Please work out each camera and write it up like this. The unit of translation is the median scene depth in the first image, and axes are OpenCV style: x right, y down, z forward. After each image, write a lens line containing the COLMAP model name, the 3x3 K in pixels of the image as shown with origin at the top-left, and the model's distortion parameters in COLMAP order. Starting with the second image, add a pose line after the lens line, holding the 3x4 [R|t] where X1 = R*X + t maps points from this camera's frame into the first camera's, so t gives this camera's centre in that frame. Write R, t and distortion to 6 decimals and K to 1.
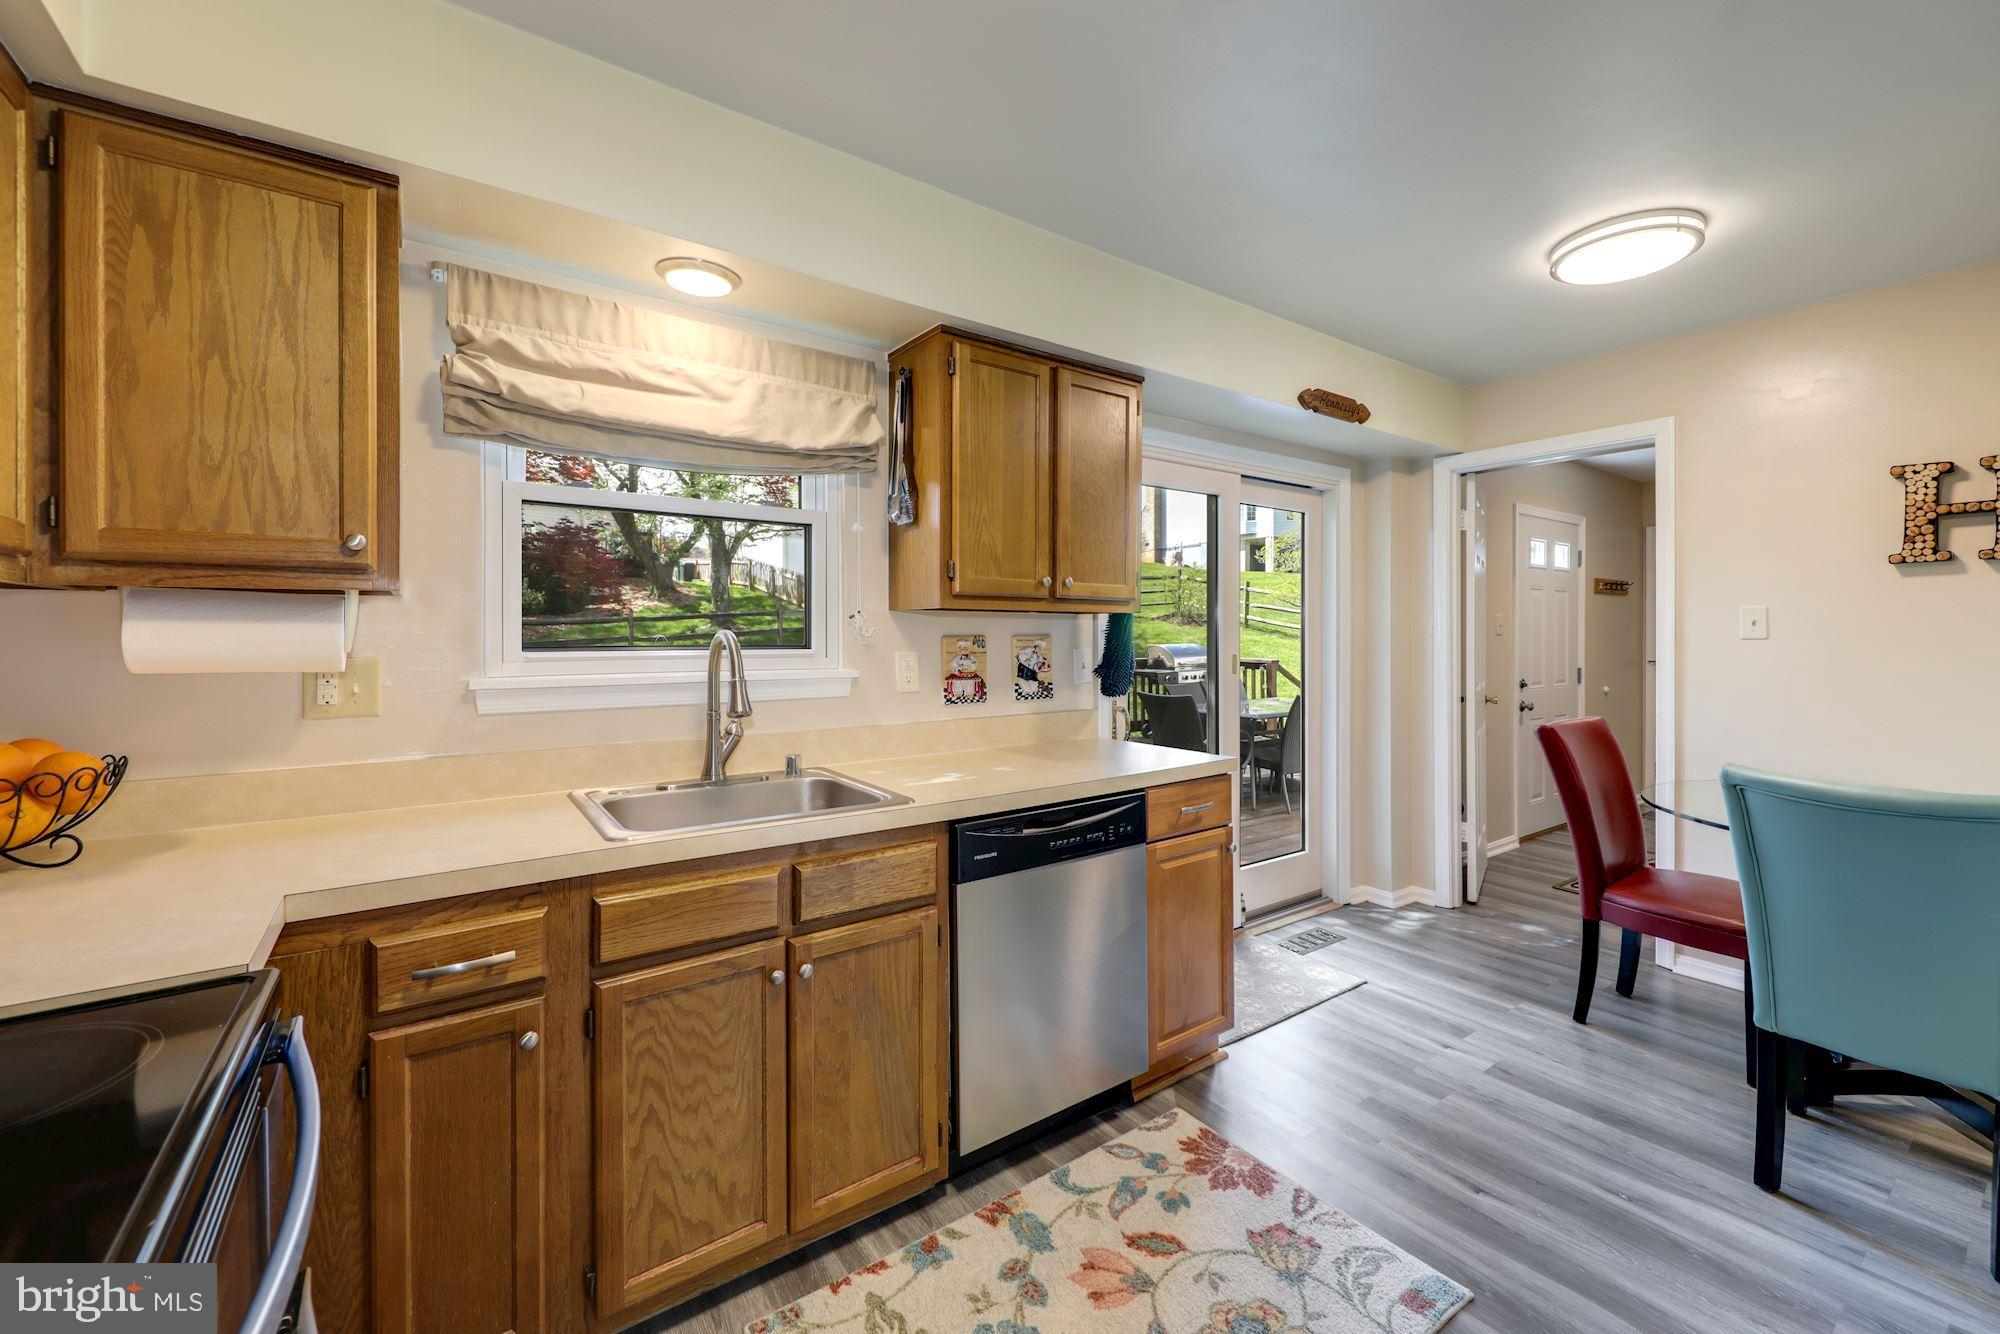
lens RADIAL K [[786.4, 0, 1001.8], [0, 786.4, 657.0], [0, 0, 1]] dist [-0.003667, 0.000392]
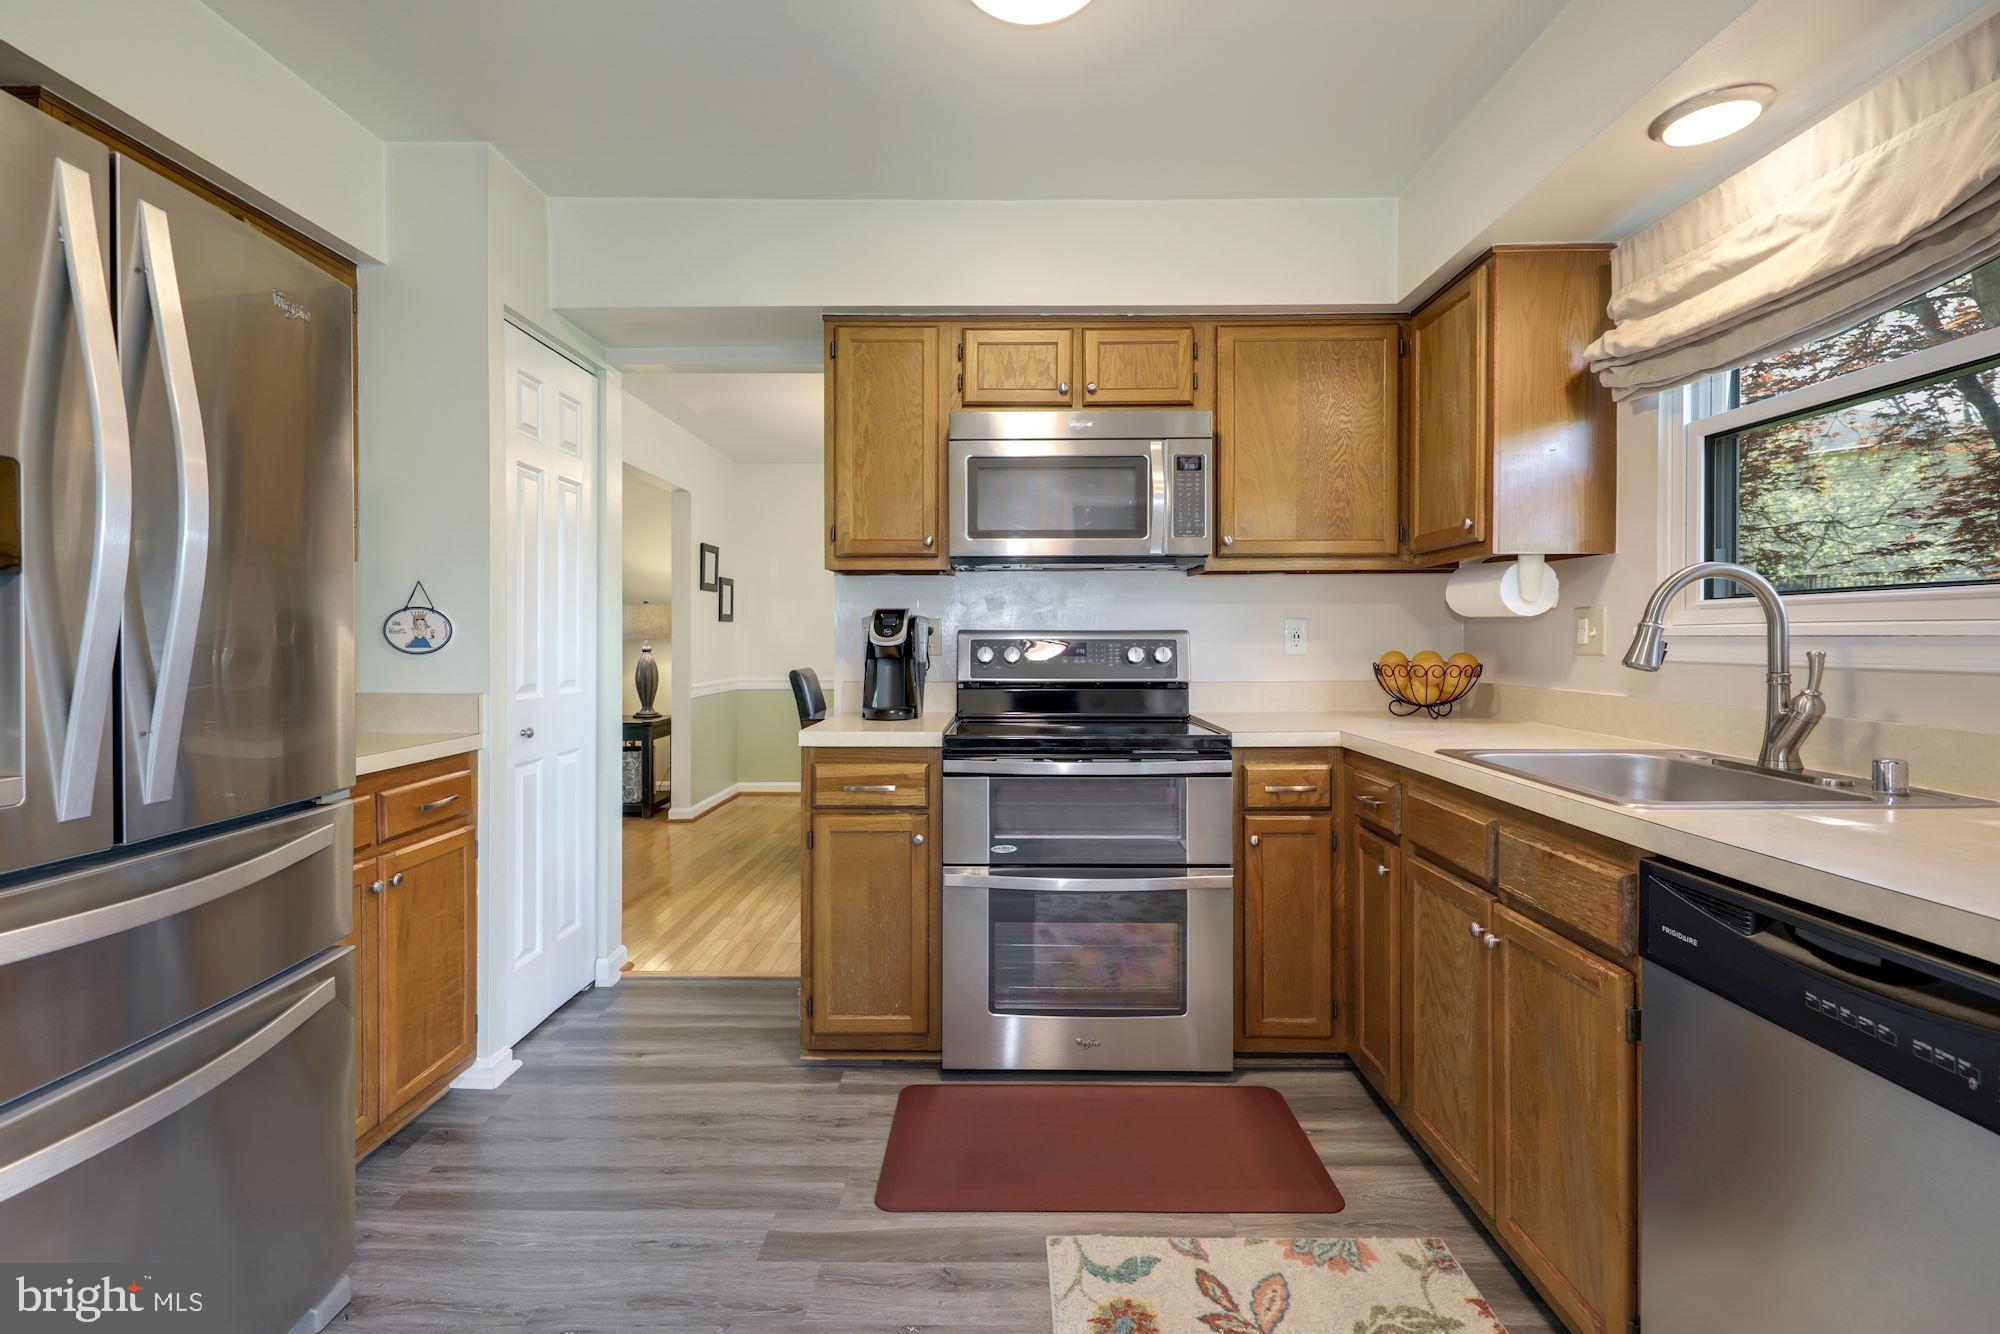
lens RADIAL K [[786.4, 0, 994.2], [0, 786.4, 636.4], [0, 0, 1]] dist [-0.003667, 0.000392]
pose [[-0.572691, 0.008765, -0.819725, 0.745635], [-0.004693, 0.999891, 0.013970, 0.034834], [0.819758, 0.011847, -0.572588, 0.950755]]
